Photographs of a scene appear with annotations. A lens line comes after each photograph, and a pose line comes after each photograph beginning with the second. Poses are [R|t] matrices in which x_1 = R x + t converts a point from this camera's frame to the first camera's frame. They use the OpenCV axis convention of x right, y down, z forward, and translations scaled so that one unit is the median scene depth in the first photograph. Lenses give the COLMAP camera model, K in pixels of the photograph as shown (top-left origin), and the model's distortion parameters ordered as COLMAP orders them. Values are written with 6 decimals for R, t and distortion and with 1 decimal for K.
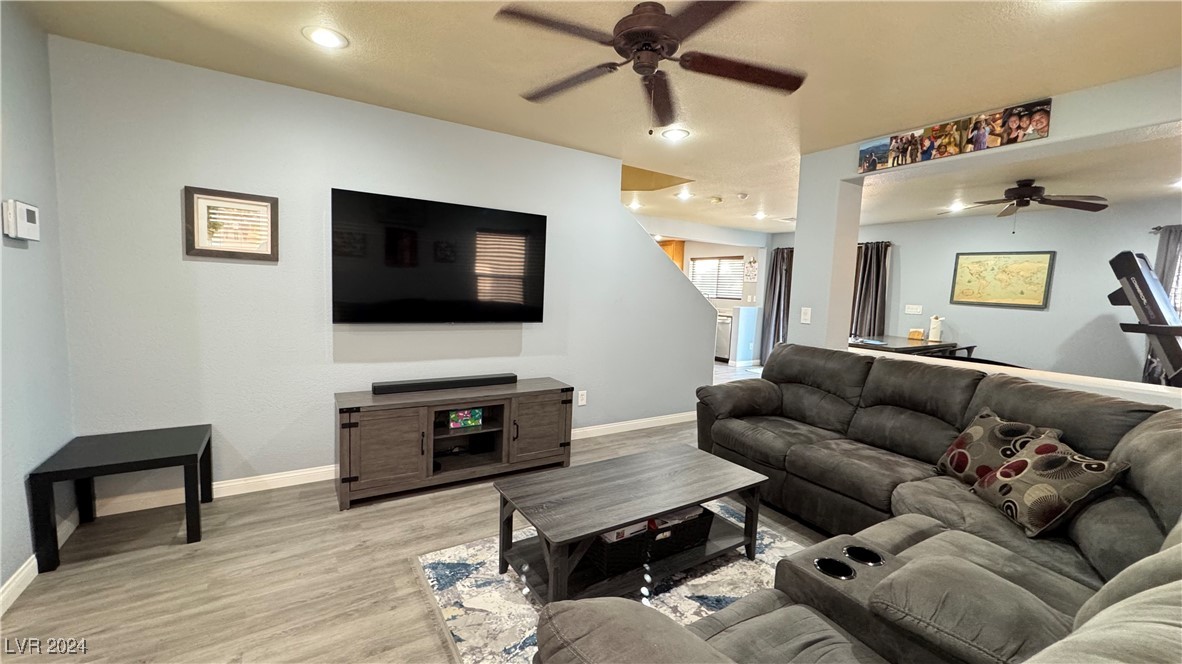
lens RADIAL K [[470.6, 0, 591.7], [0, 470.6, 331.6], [0, 0, 1]] dist [-0.002707, 0.000544]
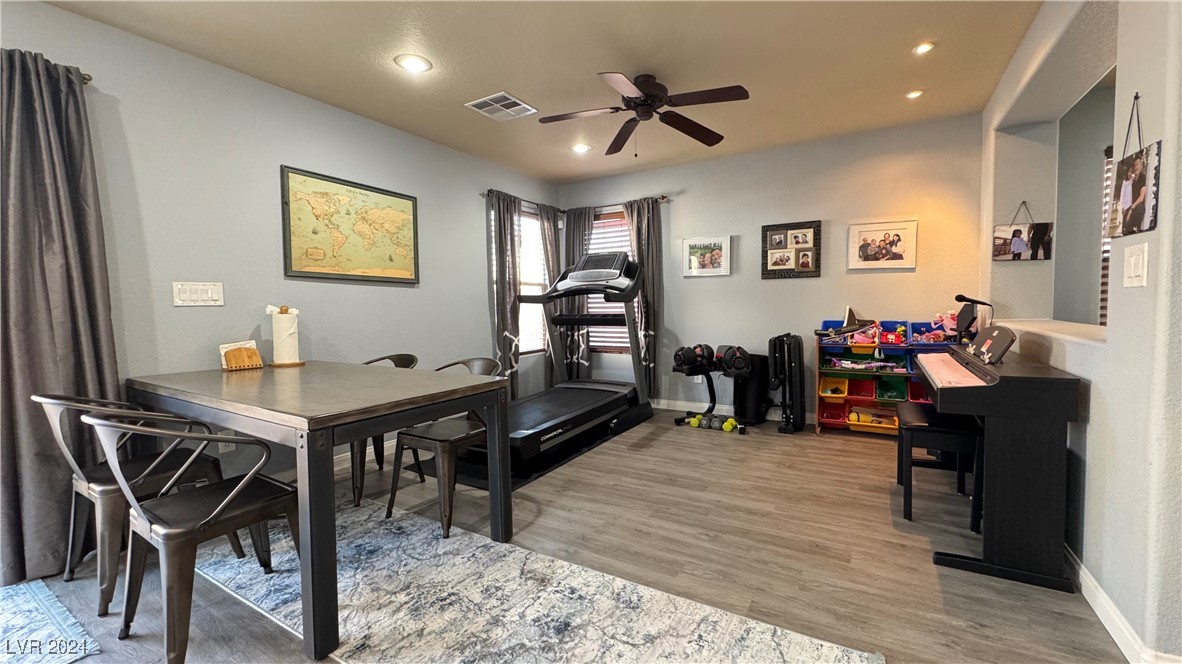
lens RADIAL K [[470.6, 0, 591.7], [0, 470.6, 331.6], [0, 0, 1]] dist [-0.002707, 0.000544]
pose [[-0.437074, -0.075646, 0.896239, 0.251877], [0.088116, 0.988062, 0.126368, -0.043543], [-0.895099, 0.134205, -0.425190, 1.038966]]
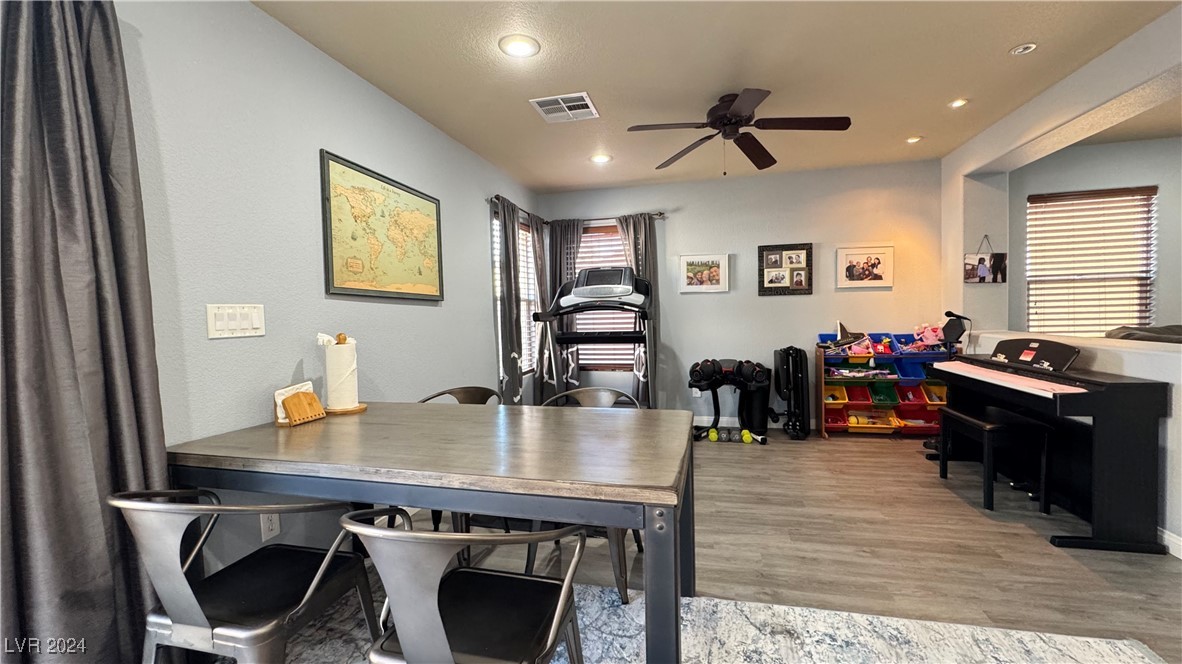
lens RADIAL K [[470.6, 0, 591.7], [0, 470.6, 331.6], [0, 0, 1]] dist [-0.002707, 0.000544]
pose [[-0.683896, -0.043894, 0.728258, 0.419889], [0.073260, 0.989012, 0.128408, -0.070409], [-0.725892, 0.141170, -0.673166, 1.215198]]
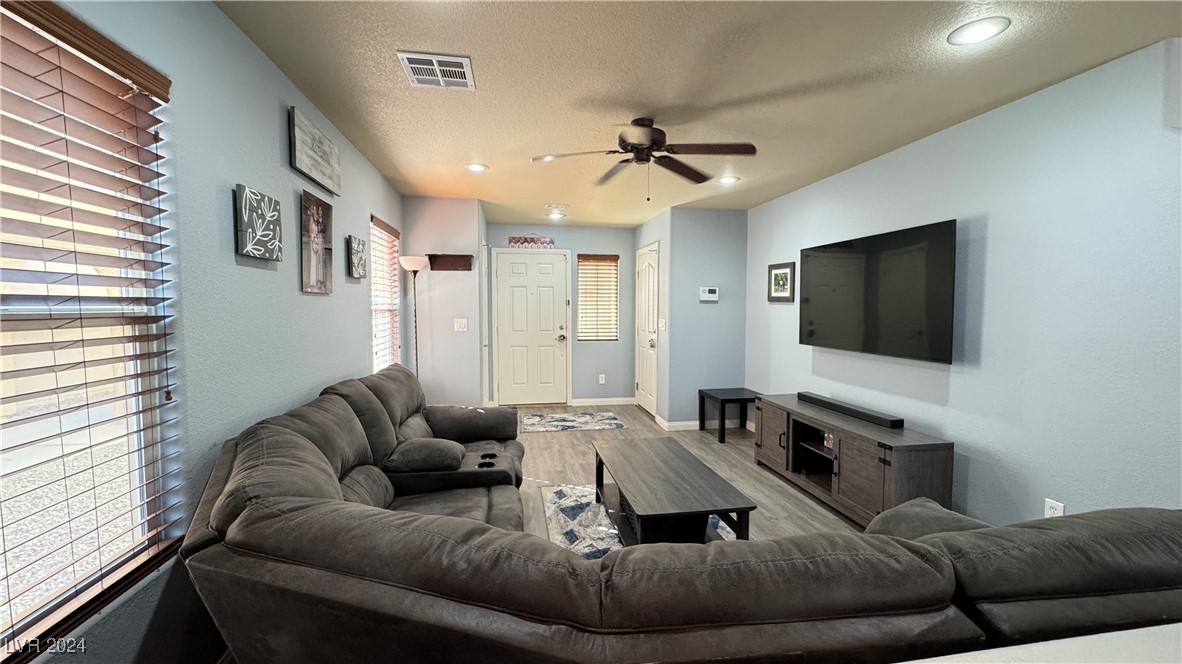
lens RADIAL K [[470.6, 0, 591.7], [0, 470.6, 331.6], [0, 0, 1]] dist [-0.002707, 0.000544]
pose [[-0.396268, 0.006004, -0.918115, 0.498745], [-0.103012, 0.993374, 0.050957, -0.031614], [0.912338, 0.114769, -0.393023, 0.493436]]
